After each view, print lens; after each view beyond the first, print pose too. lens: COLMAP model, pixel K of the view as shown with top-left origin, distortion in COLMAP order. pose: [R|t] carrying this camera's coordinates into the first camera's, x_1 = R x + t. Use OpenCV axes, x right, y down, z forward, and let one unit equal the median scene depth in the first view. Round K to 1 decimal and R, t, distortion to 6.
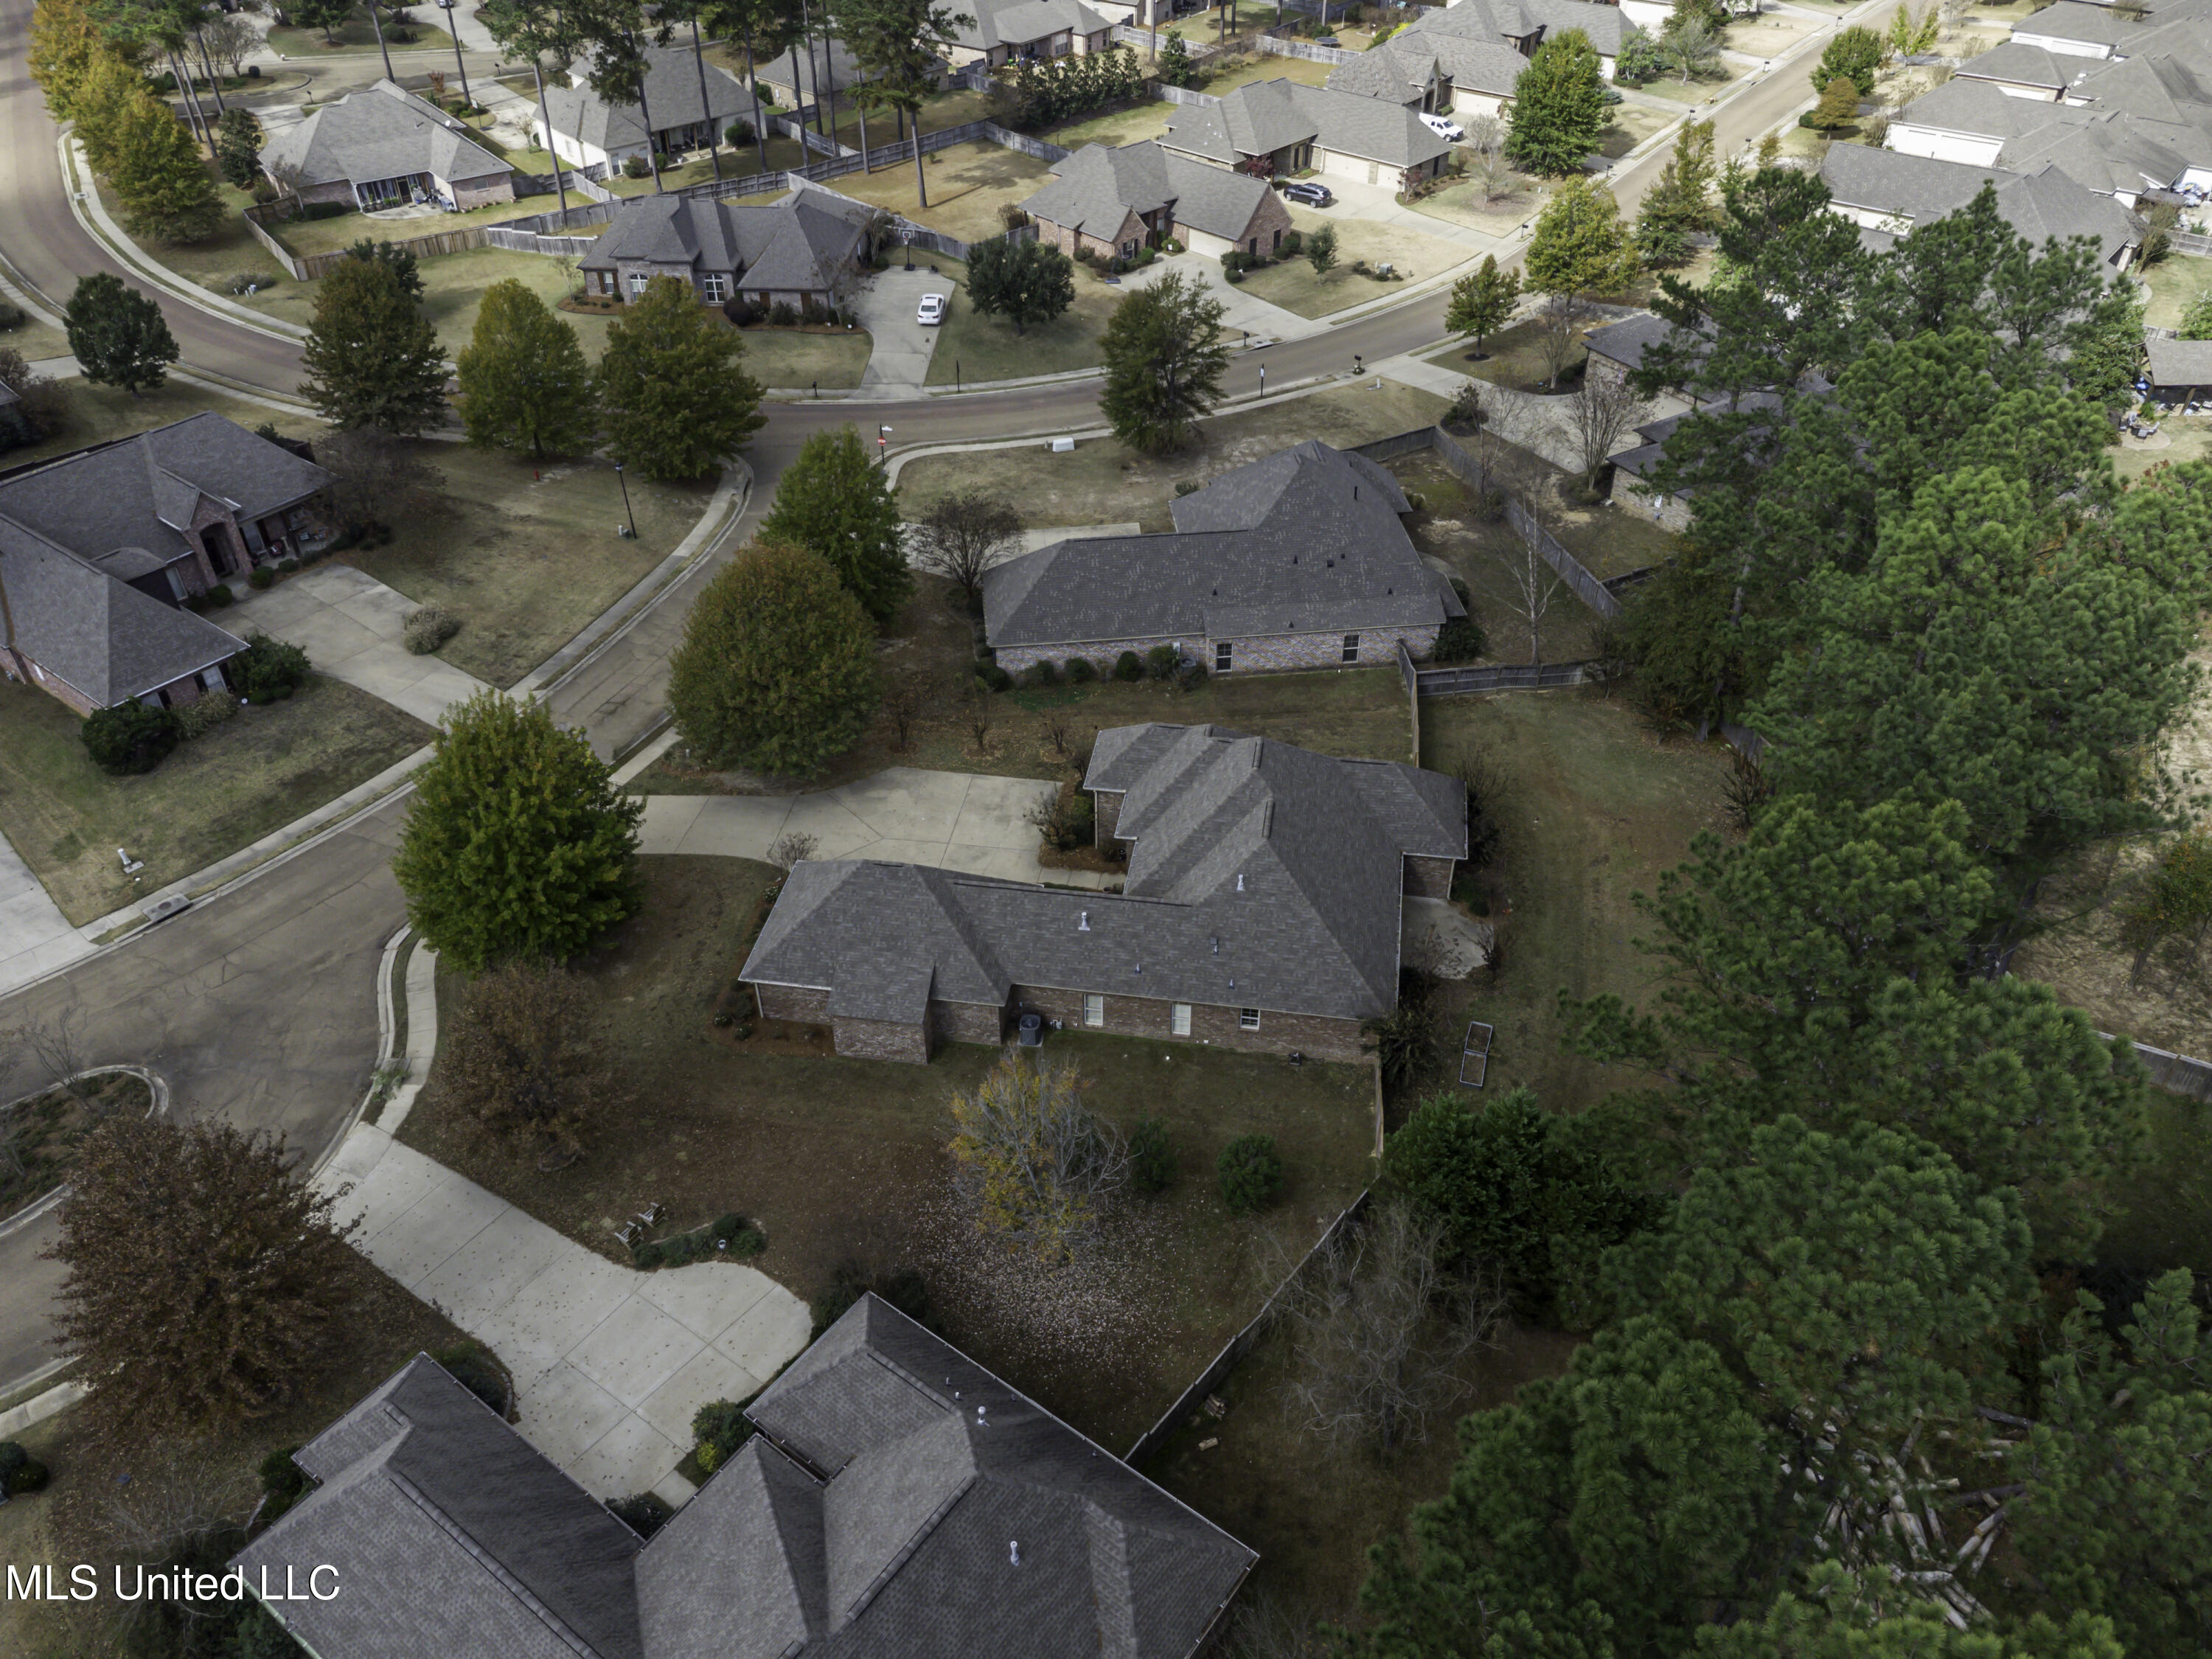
lens RADIAL K [[1660.5, 0, 1106.0], [0, 1660.5, 829.5], [0, 0, 1]] dist [-0.022817, 0.069311]
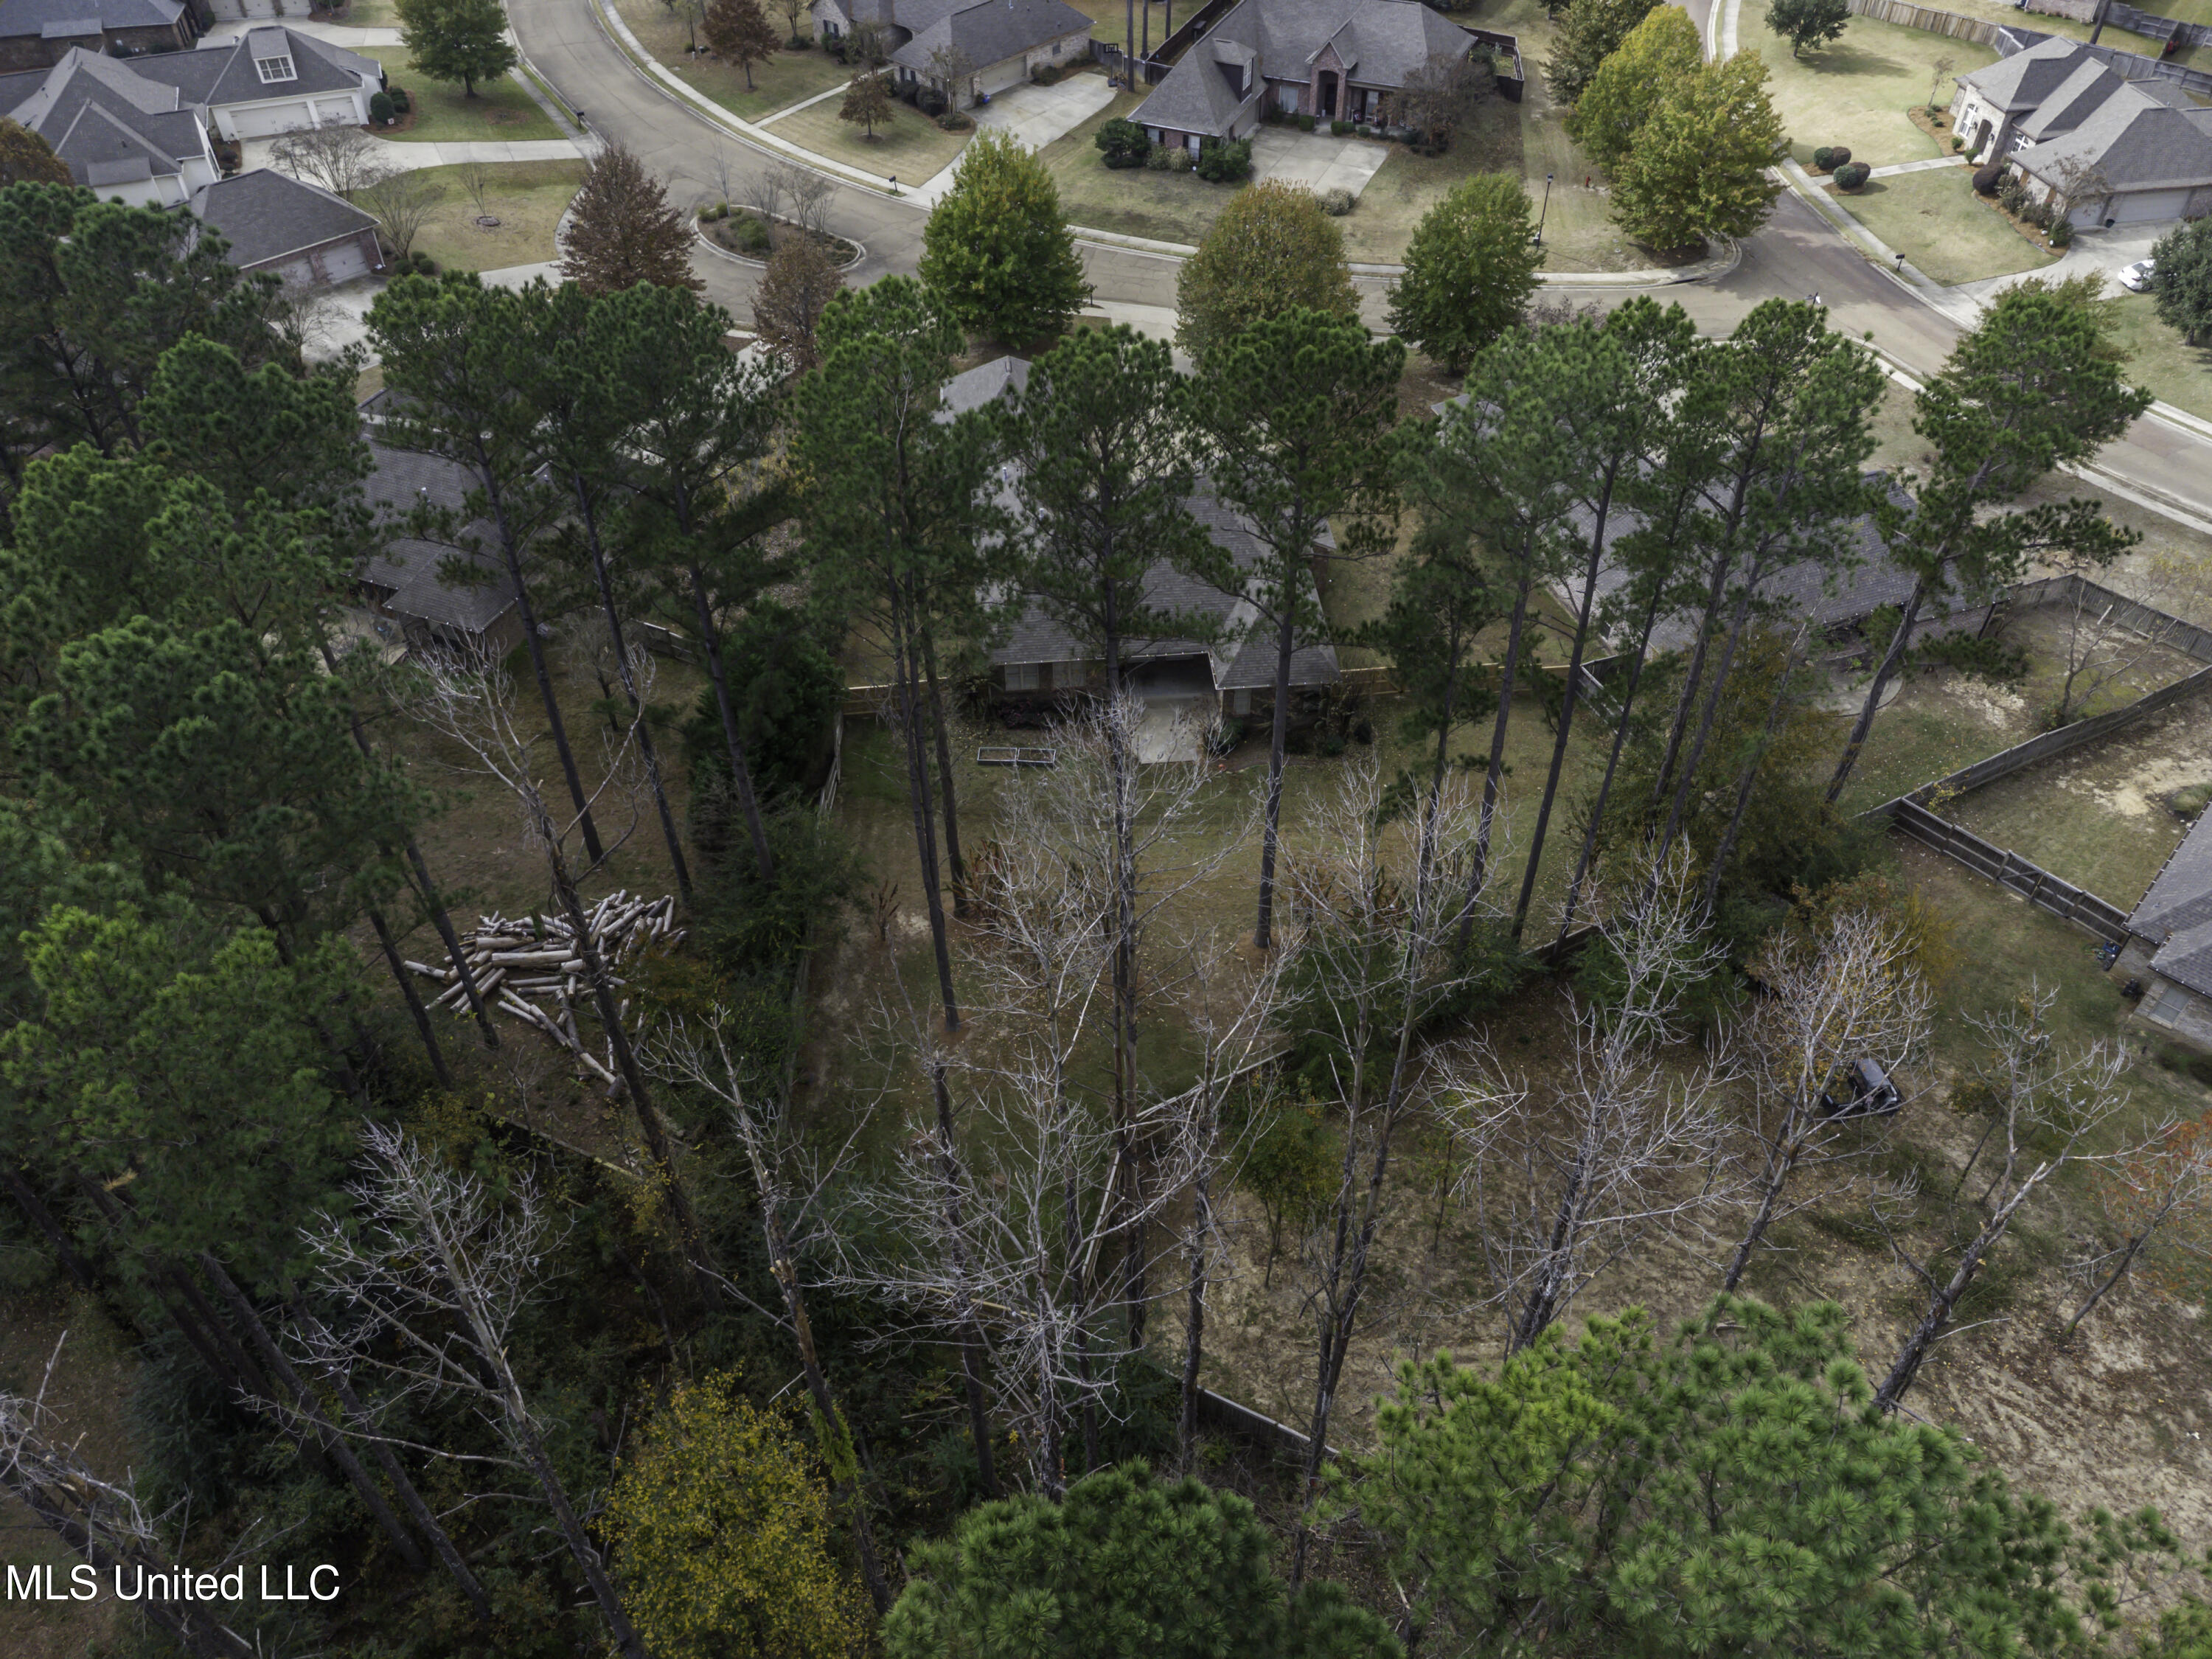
lens RADIAL K [[1656.3, 0, 1109.9], [0, 1656.3, 818.8], [0, 0, 1]] dist [-0.007268, 0.041154]
pose [[0.242248, 0.672770, -0.699068, 0.532682], [-0.598853, 0.670579, 0.437833, -0.184085], [0.763342, 0.312575, 0.565337, 0.219131]]
